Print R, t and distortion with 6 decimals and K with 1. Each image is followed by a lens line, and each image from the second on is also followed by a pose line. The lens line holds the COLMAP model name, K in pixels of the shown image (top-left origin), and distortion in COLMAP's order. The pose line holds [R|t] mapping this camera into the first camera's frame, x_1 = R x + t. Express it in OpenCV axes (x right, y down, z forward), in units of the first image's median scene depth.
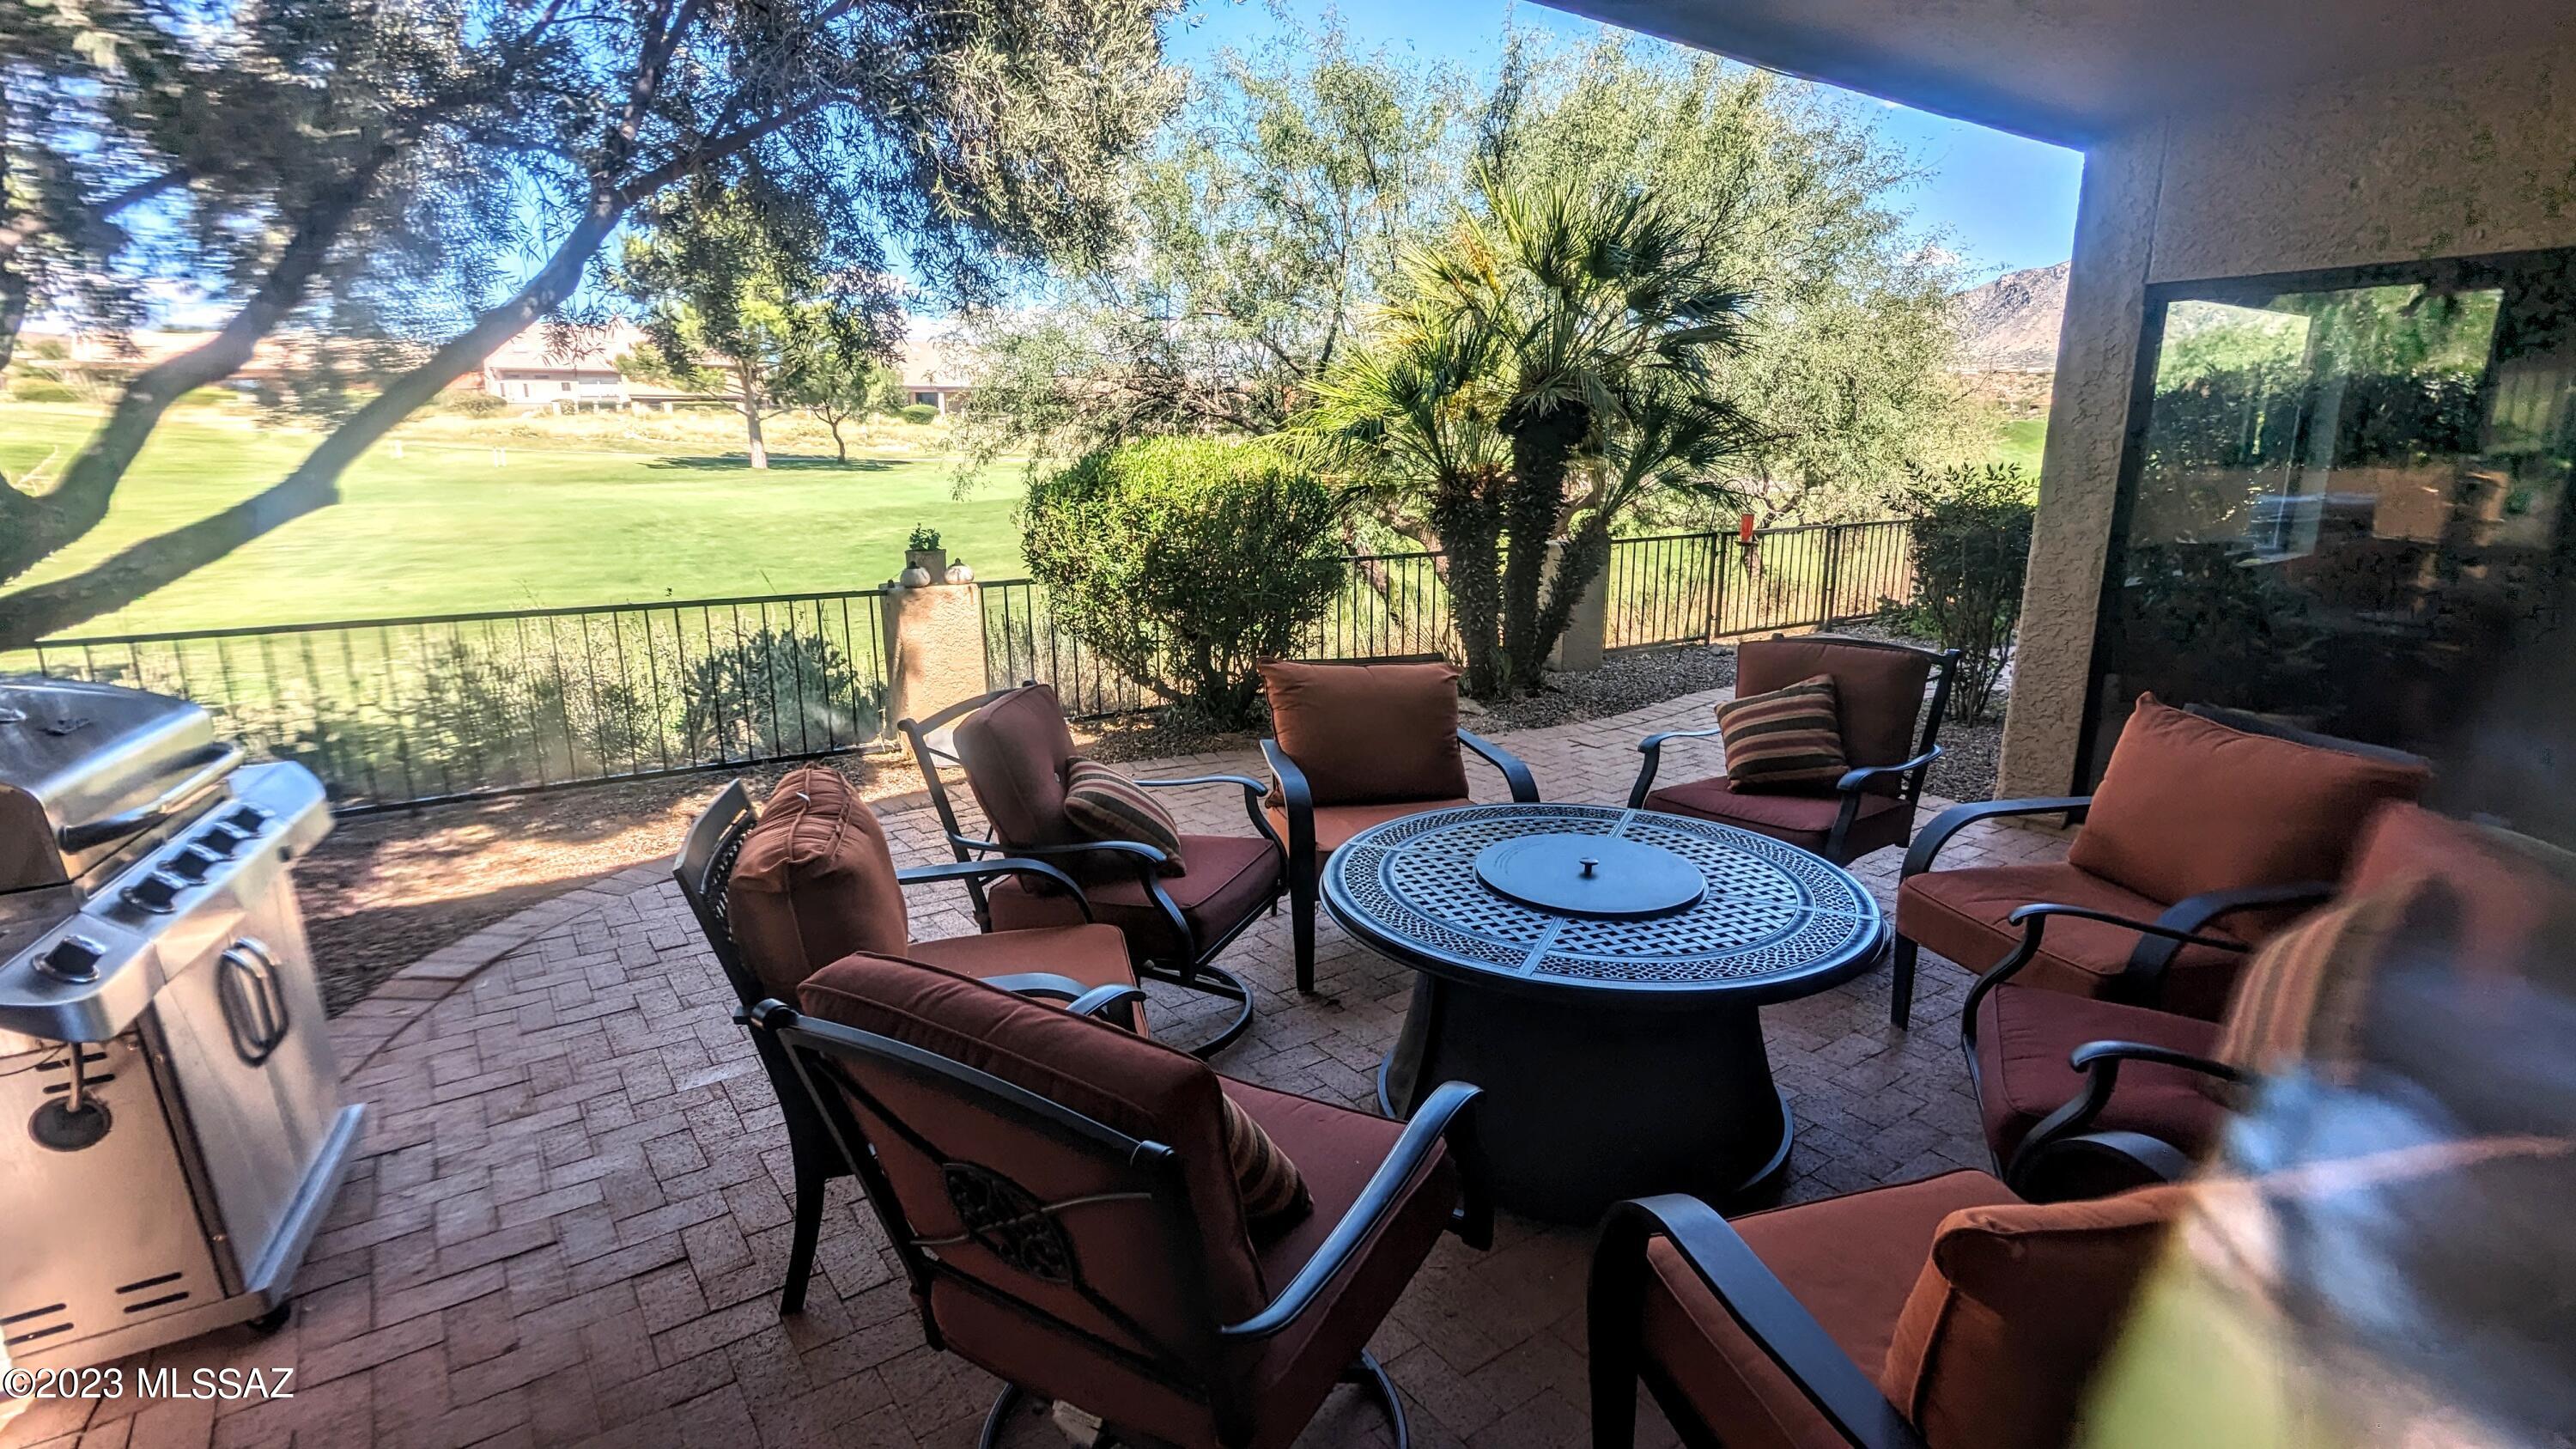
lens RADIAL K [[1208.6, 0, 1291.3], [0, 1208.6, 726.6], [0, 0, 1]] dist [0.000848, 0.001503]
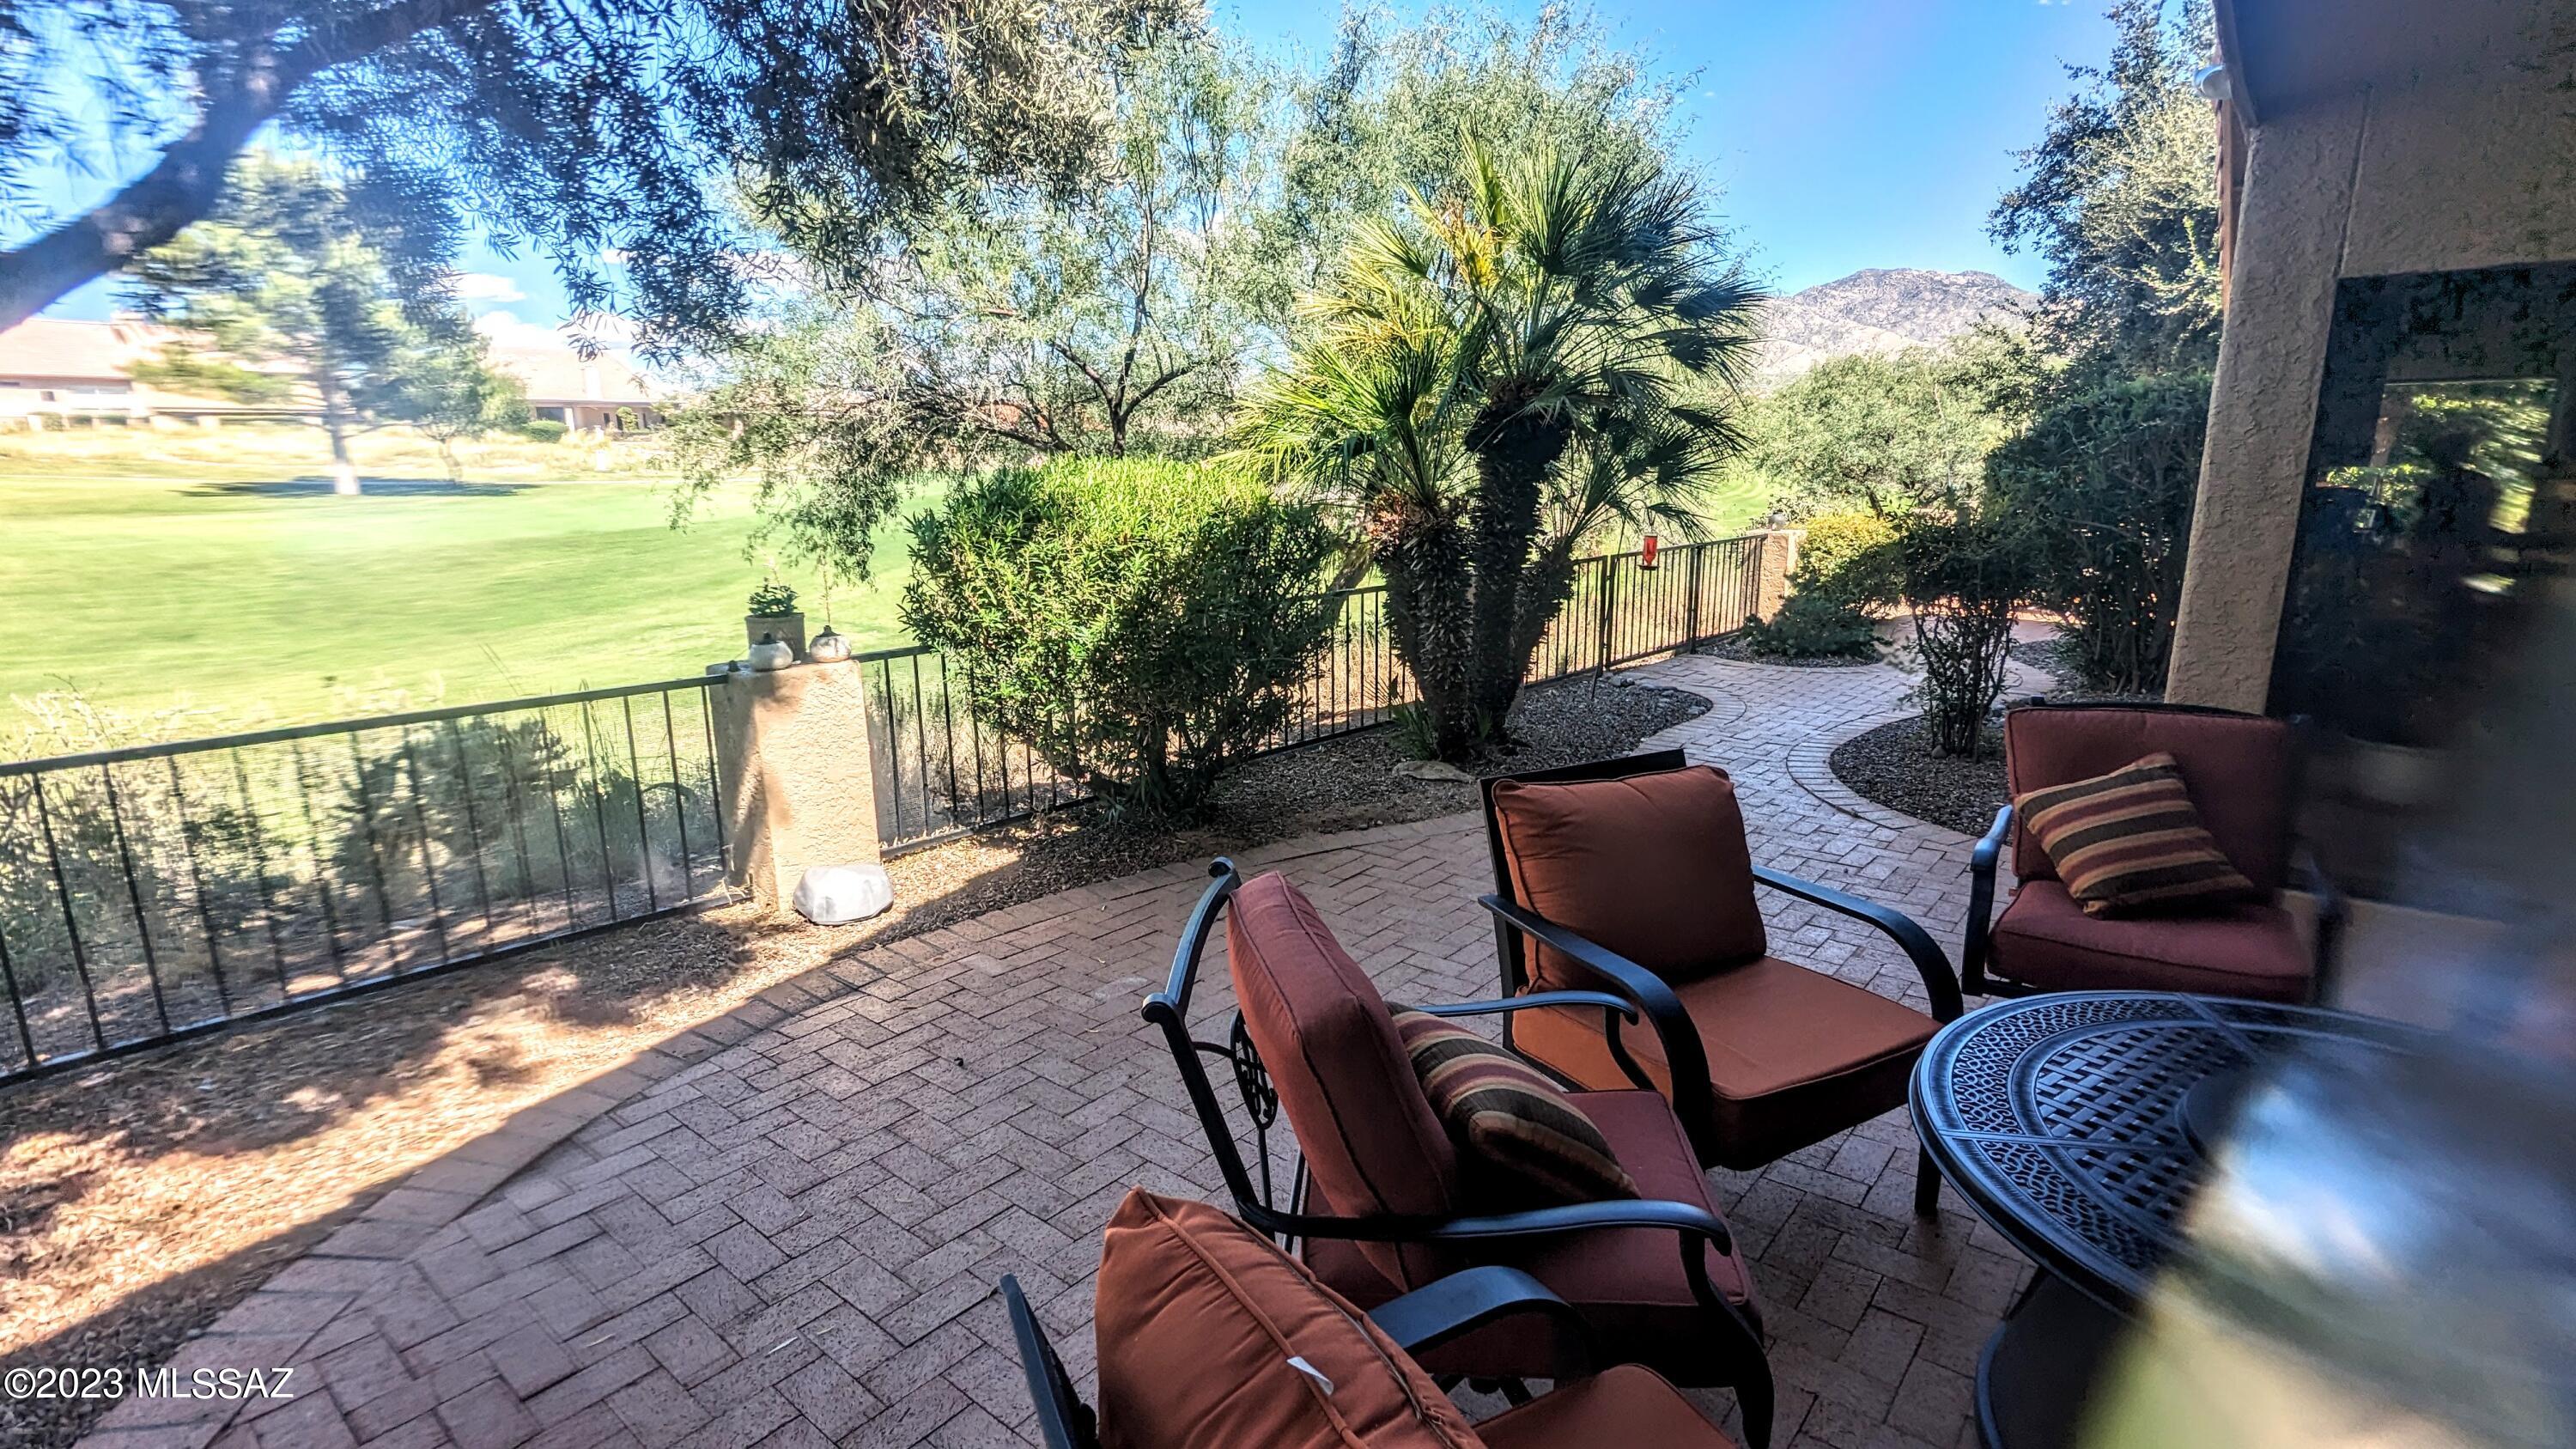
lens RADIAL K [[1208.6, 0, 1285.6], [0, 1208.6, 725.6], [0, 0, 1]] dist [0.000848, 0.001503]
pose [[0.967575, -0.059324, 0.245517, -0.174351], [0.062858, 0.998001, -0.006574, -0.052765], [-0.244636, 0.021794, 0.969370, 0.216811]]
